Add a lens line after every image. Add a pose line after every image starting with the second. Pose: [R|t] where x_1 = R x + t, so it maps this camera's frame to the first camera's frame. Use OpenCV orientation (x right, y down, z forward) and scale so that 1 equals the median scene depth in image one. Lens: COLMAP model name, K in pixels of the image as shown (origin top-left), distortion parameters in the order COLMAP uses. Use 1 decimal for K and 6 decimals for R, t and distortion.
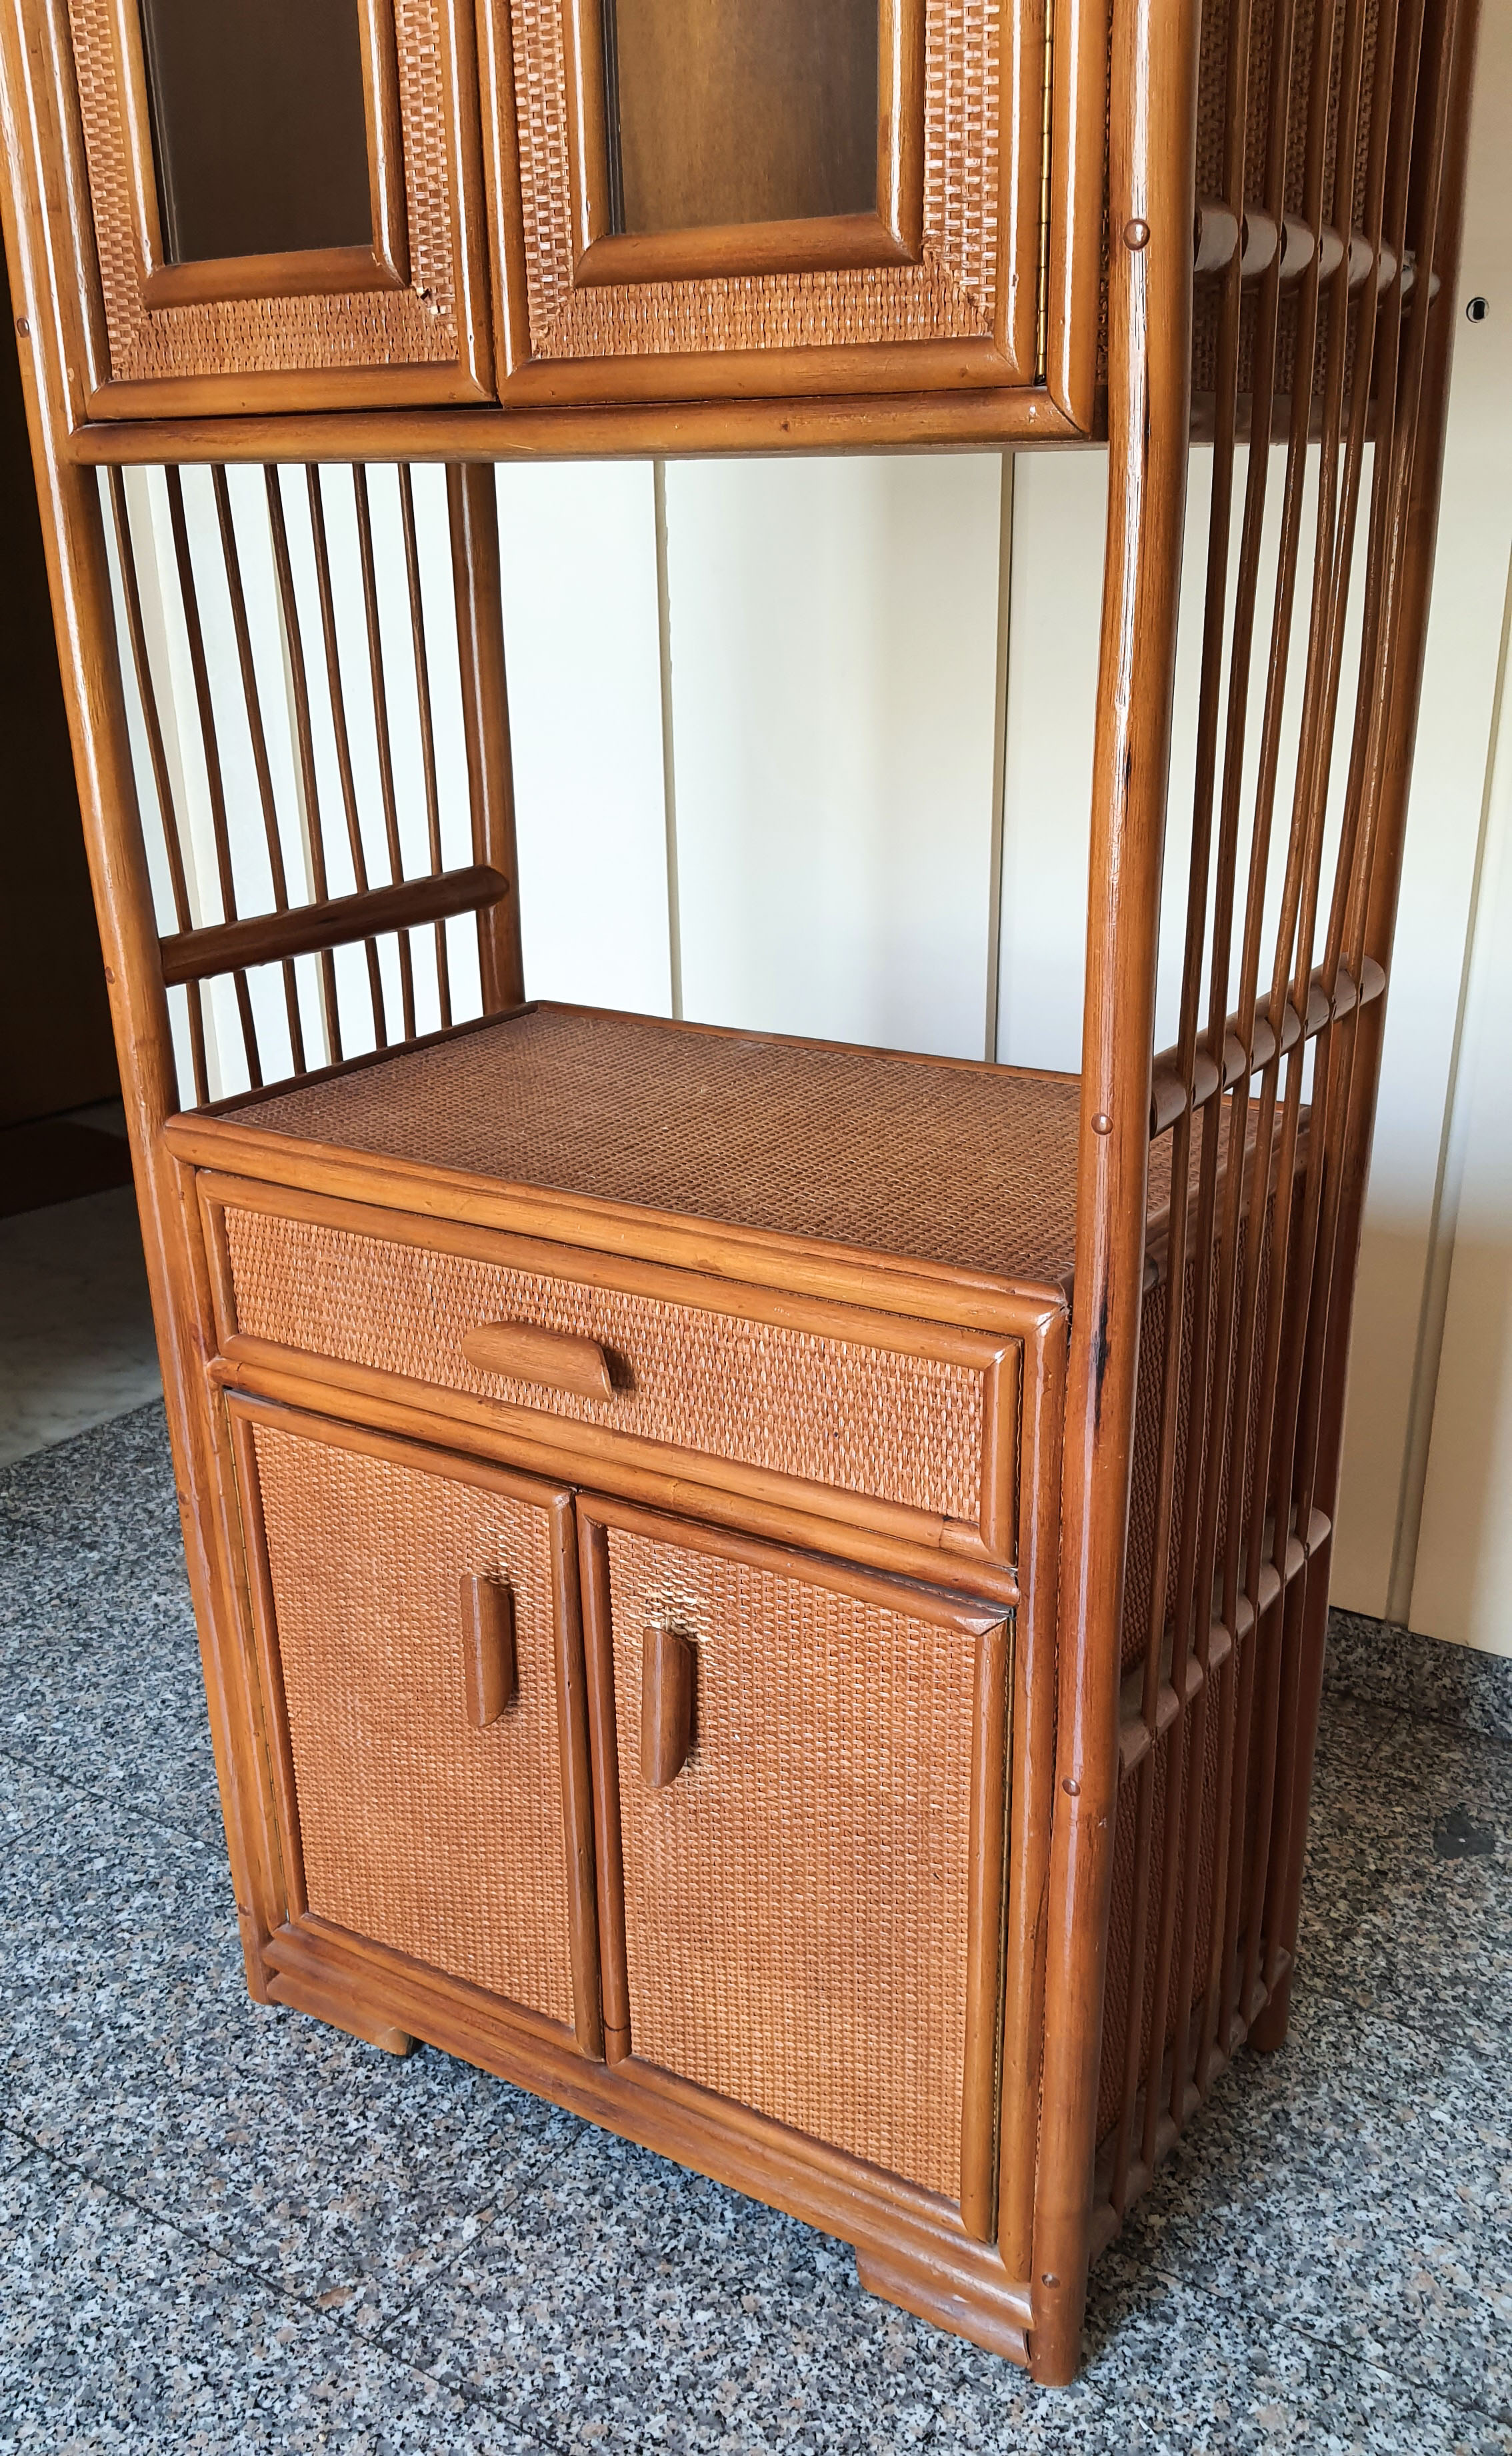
lens RADIAL K [[1986.4, 0, 756.0], [0, 1986.4, 1228.0], [0, 0, 1]] dist [0.008652, -0.078722]
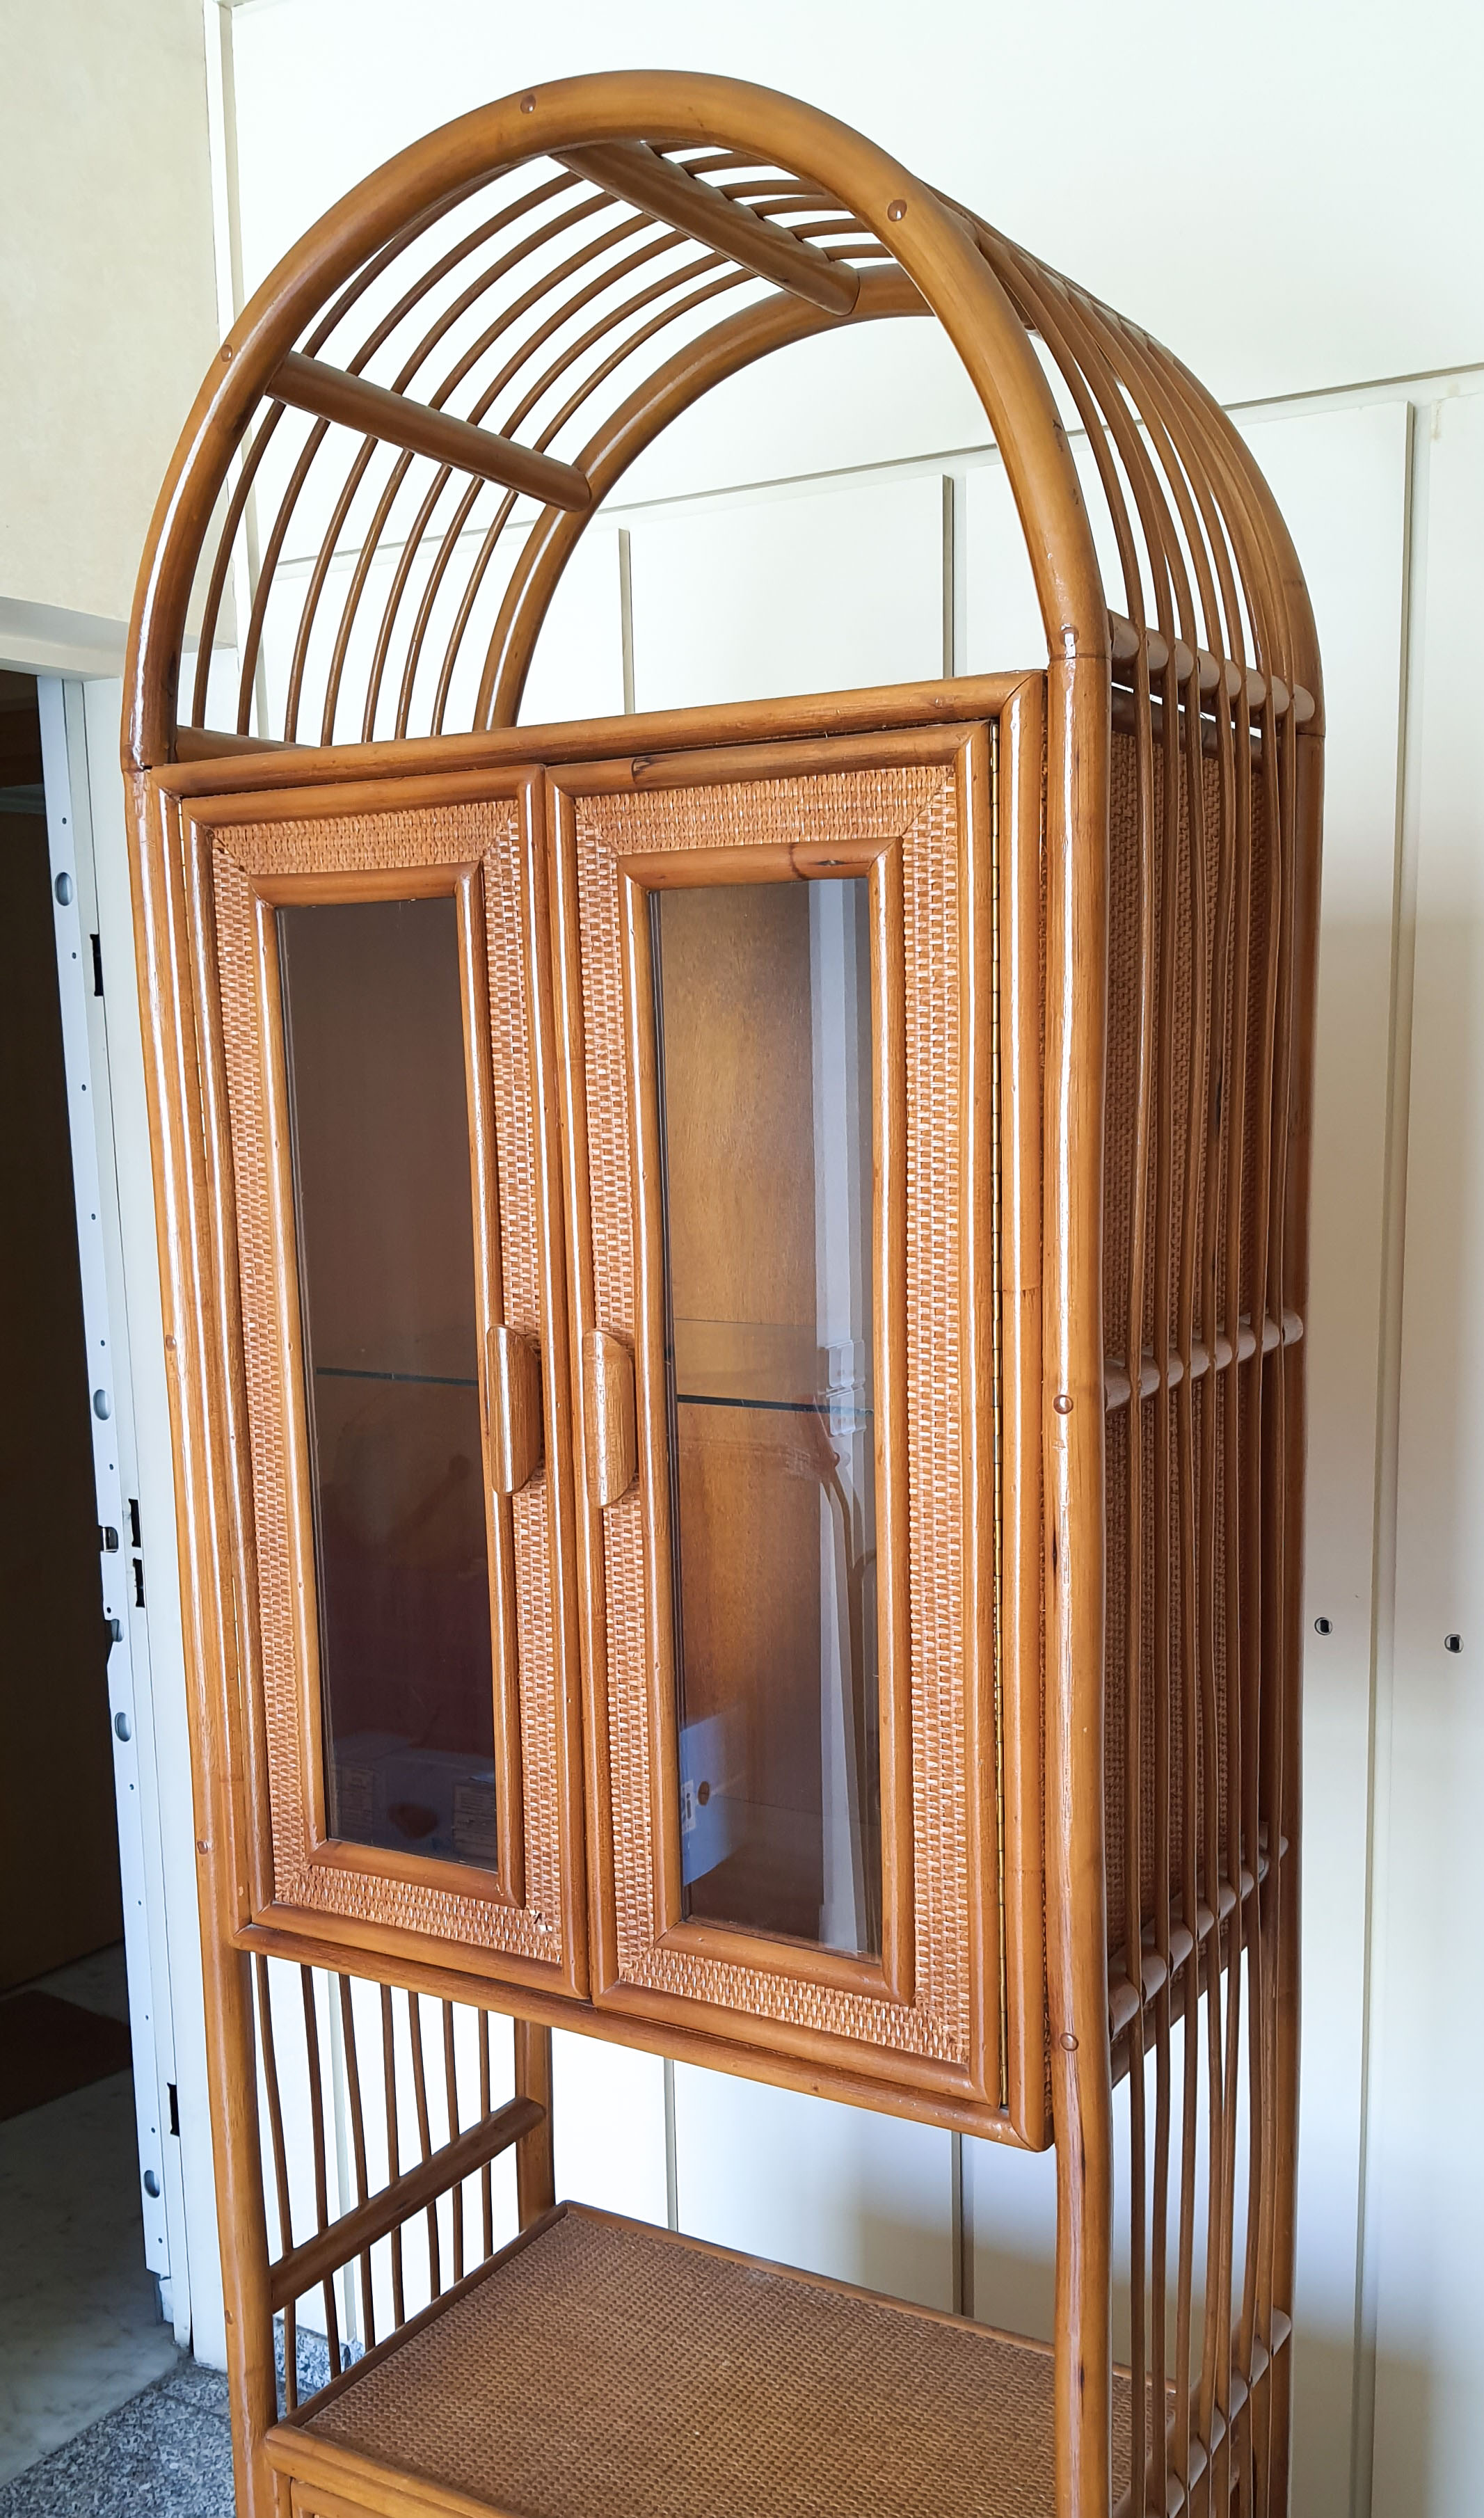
lens RADIAL K [[2036.7, 0, 742.0], [0, 2036.7, 1259.0], [0, 0, 1]] dist [0.074369, -0.114977]
pose [[0.999166, -0.008587, 0.039912, -0.090778], [0.017406, 0.973922, -0.226214, -0.669982], [-0.036929, 0.226720, 0.973260, -0.517975]]
